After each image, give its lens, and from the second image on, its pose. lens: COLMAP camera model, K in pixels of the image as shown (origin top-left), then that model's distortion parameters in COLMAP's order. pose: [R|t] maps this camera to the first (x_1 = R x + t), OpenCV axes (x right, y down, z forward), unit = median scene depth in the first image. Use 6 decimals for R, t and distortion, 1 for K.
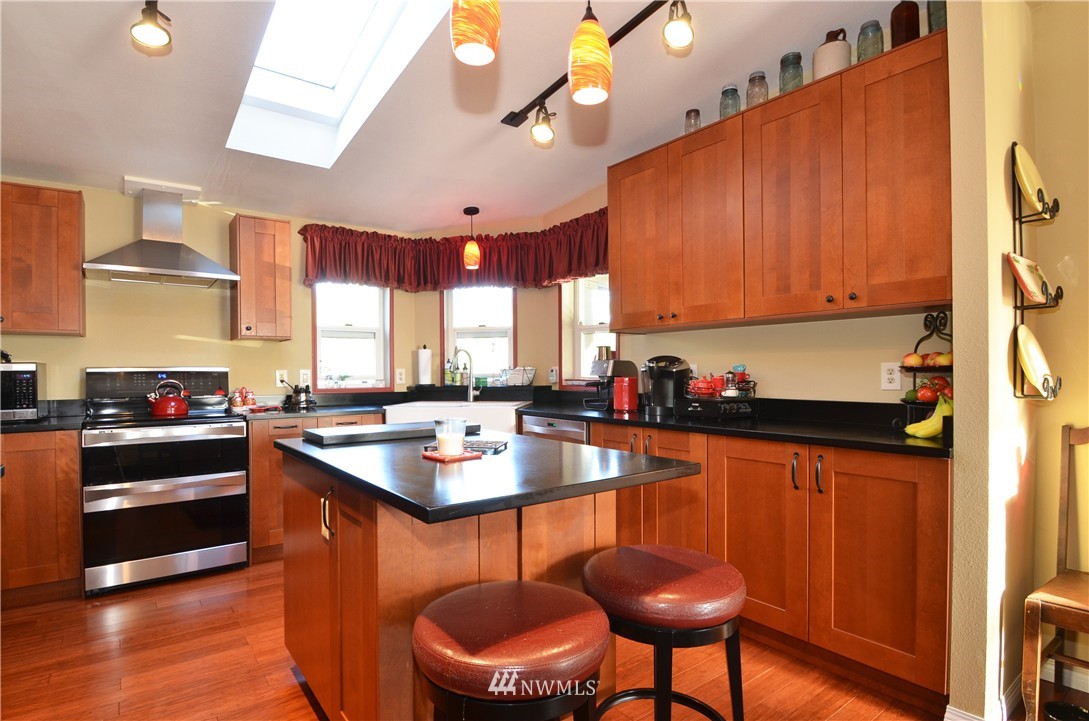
lens RADIAL K [[559.1, 0, 544.5], [0, 559.1, 360.5], [0, 0, 1]] dist [0.000320, -0.020938]
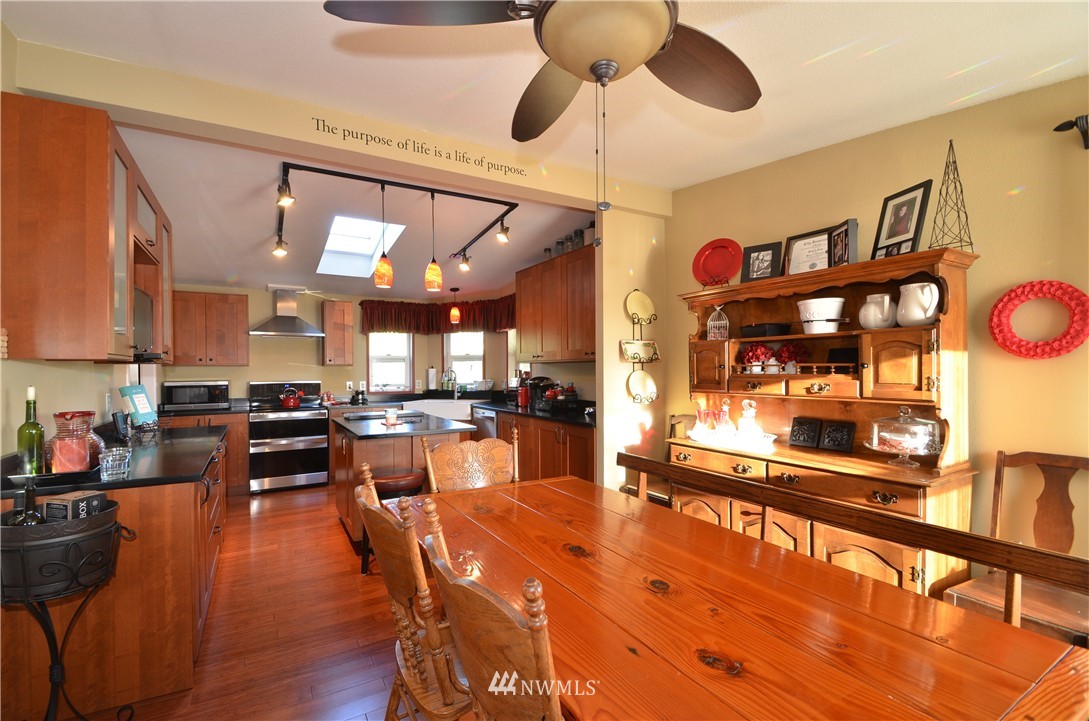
lens RADIAL K [[482.0, 0, 544.5], [0, 482.0, 360.5], [0, 0, 1]] dist [-0.000169, 0.000000]
pose [[0.993481, -0.002171, -0.113975, 0.338738], [0.001953, 0.999996, -0.002024, -0.047732], [0.113978, 0.001789, 0.993482, -0.483777]]
